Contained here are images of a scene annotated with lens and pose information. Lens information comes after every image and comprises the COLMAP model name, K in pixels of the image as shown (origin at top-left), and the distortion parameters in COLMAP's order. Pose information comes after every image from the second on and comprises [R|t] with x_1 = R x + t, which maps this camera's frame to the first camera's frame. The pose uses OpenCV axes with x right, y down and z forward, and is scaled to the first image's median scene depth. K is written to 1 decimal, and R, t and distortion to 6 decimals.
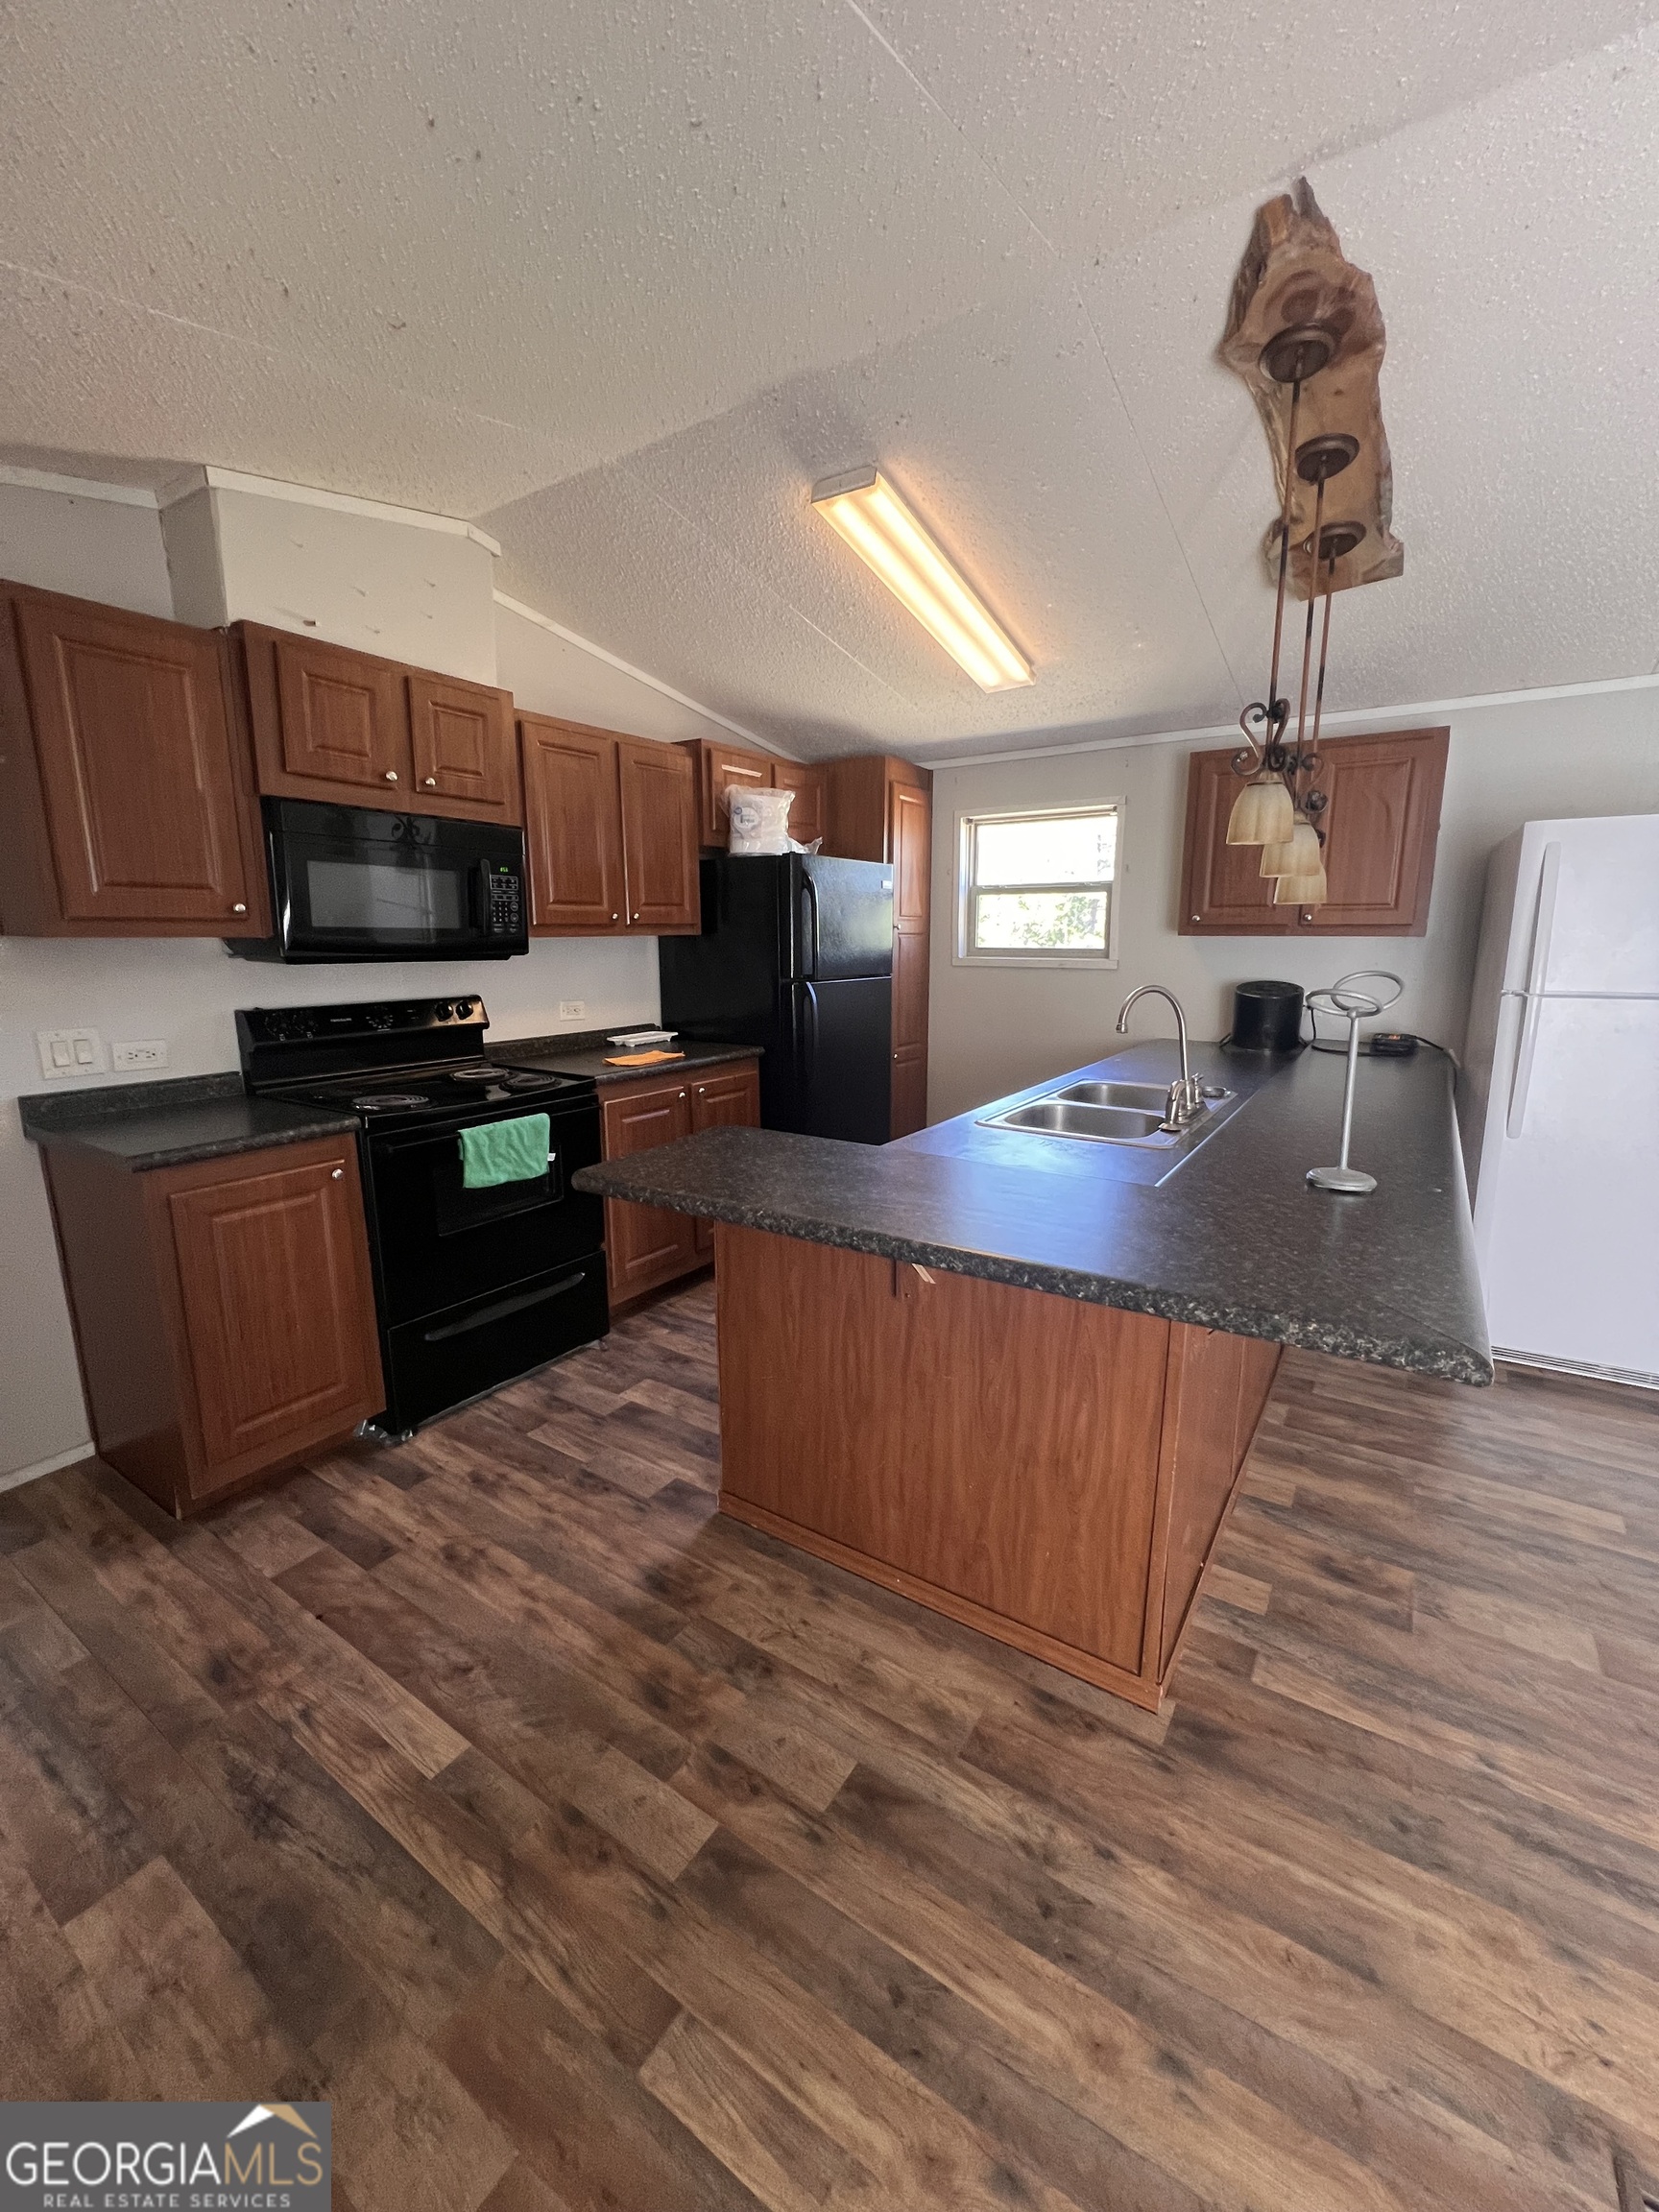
lens RADIAL K [[891.4, 0, 823.3], [0, 891.4, 1107.9], [0, 0, 1]] dist [-0.000473, -0.000072]
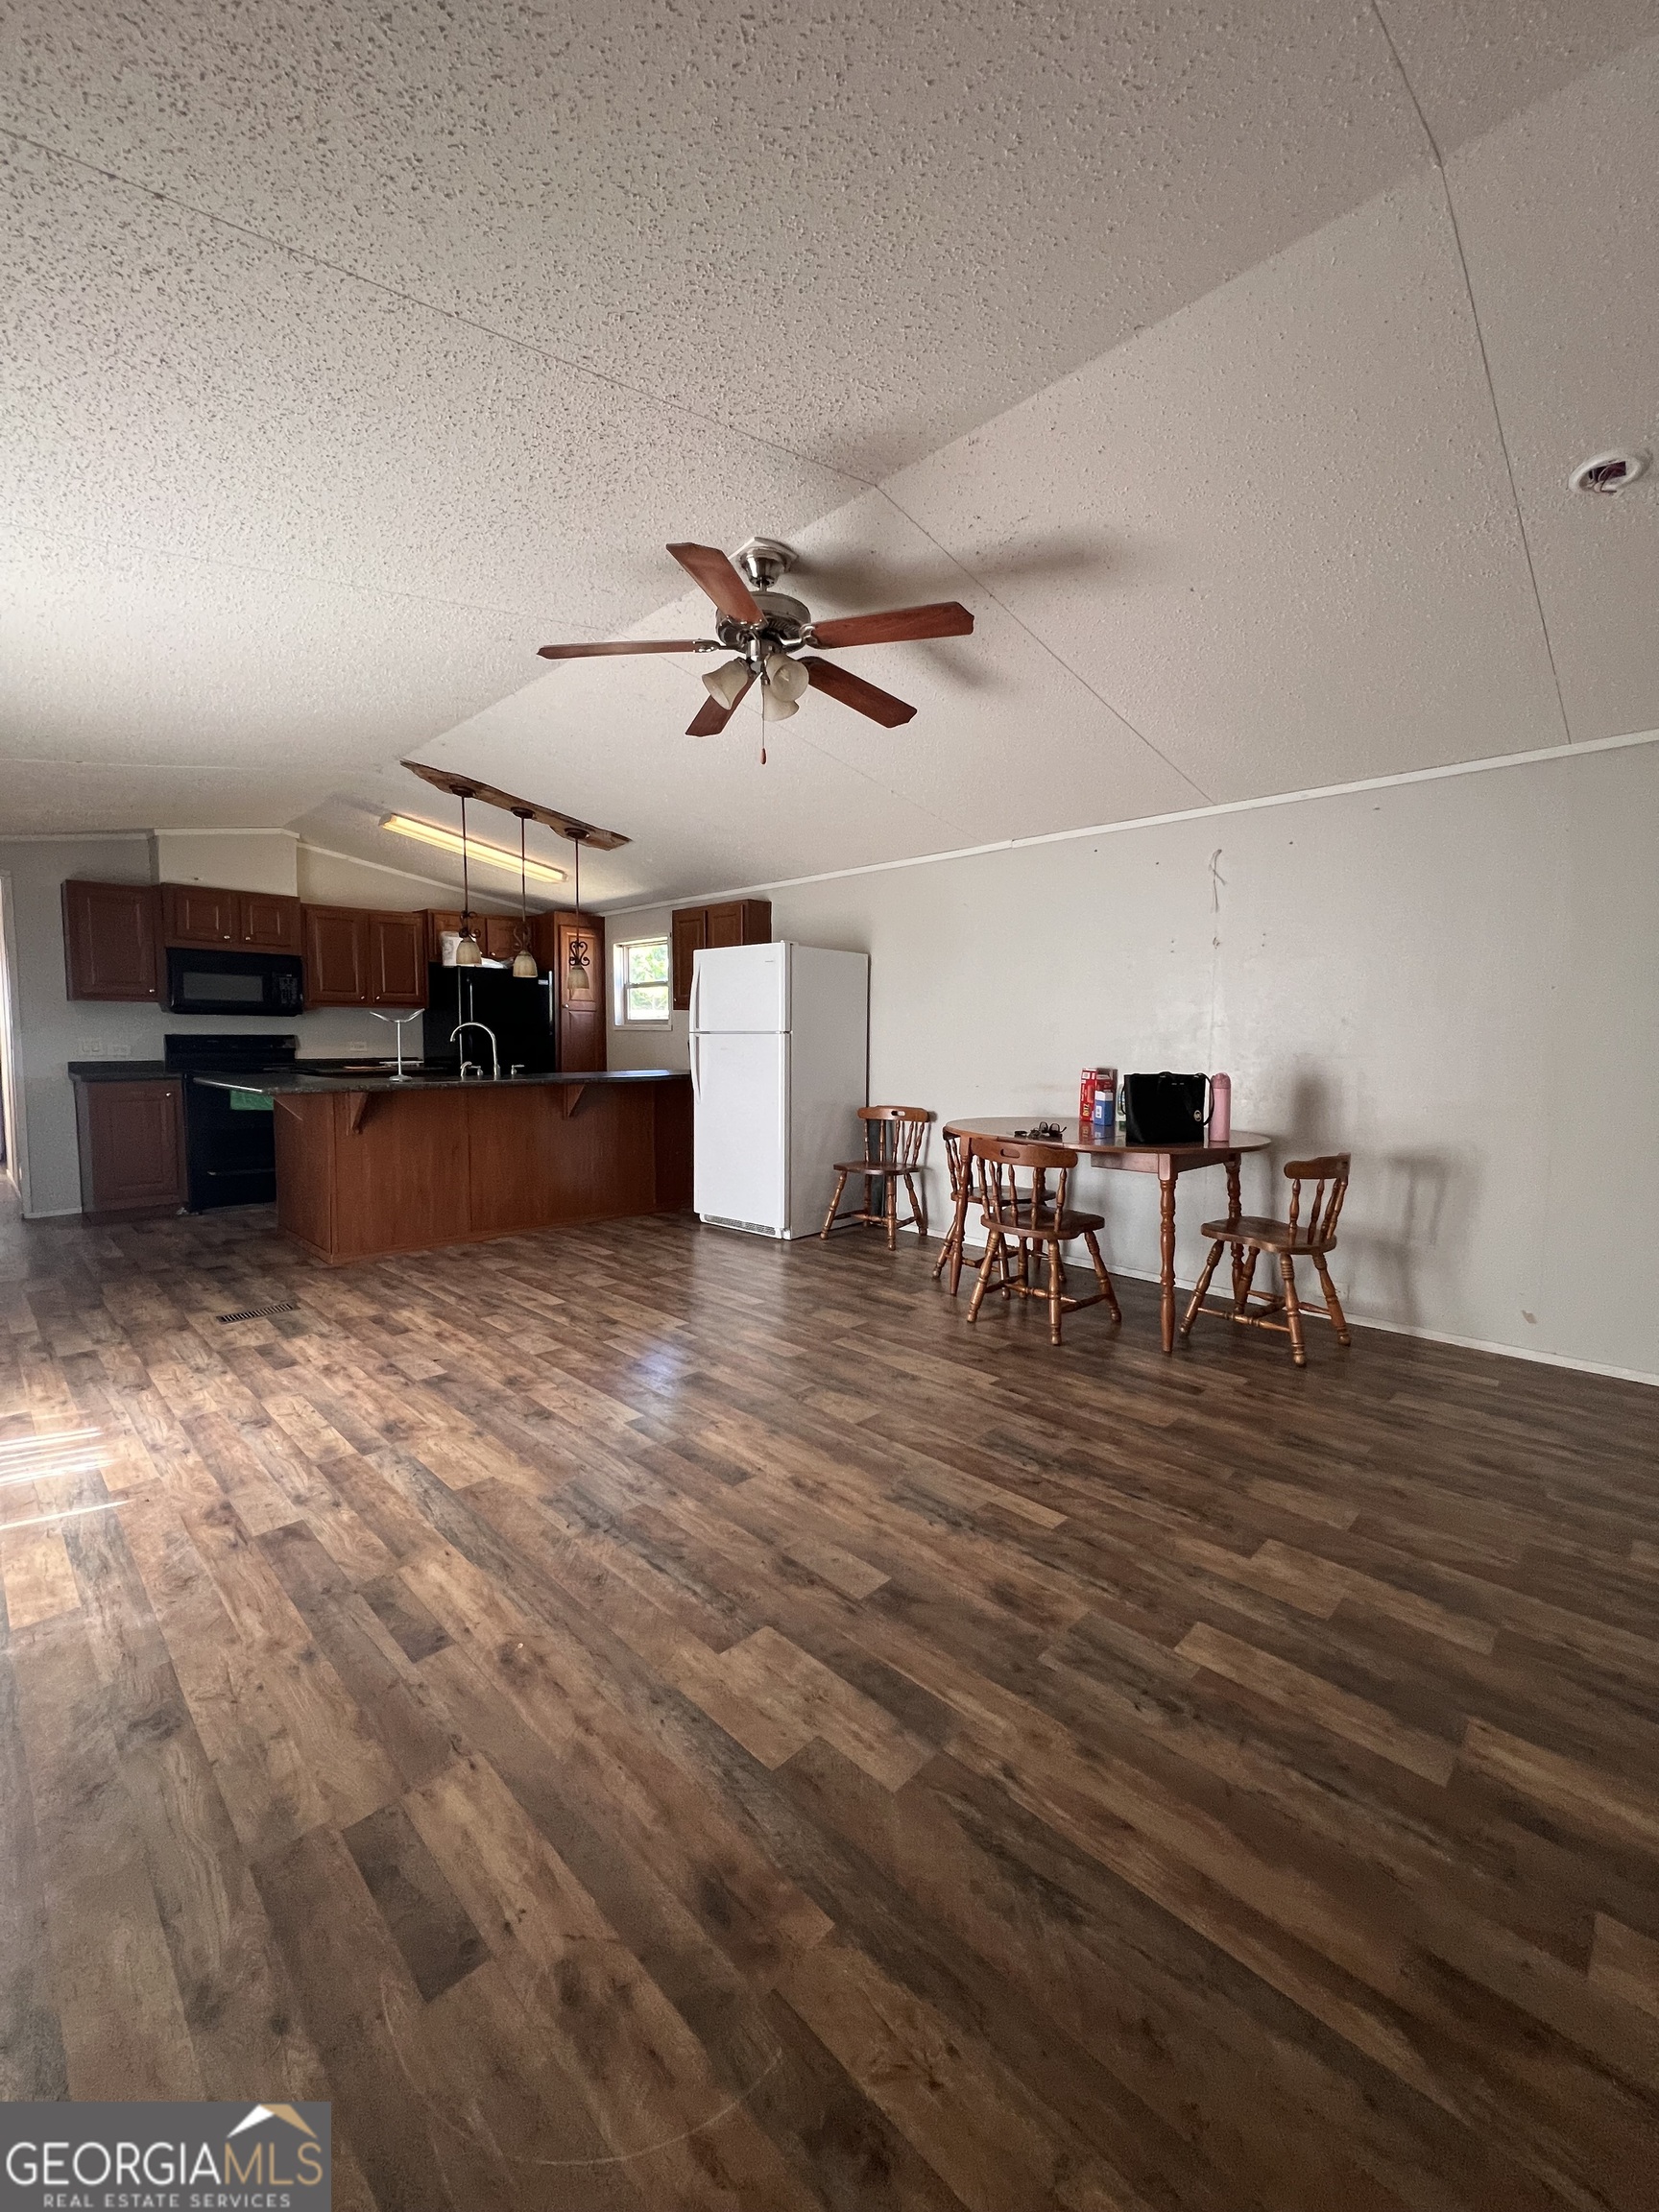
lens RADIAL K [[891.4, 0, 839.5], [0, 891.4, 1107.1], [0, 0, 1]] dist [-0.000473, -0.000072]
pose [[0.983055, 0.025311, -0.181552, 1.395634], [-0.044199, 0.993929, -0.100756, 0.218795], [0.177900, 0.107073, 0.978206, -0.881845]]
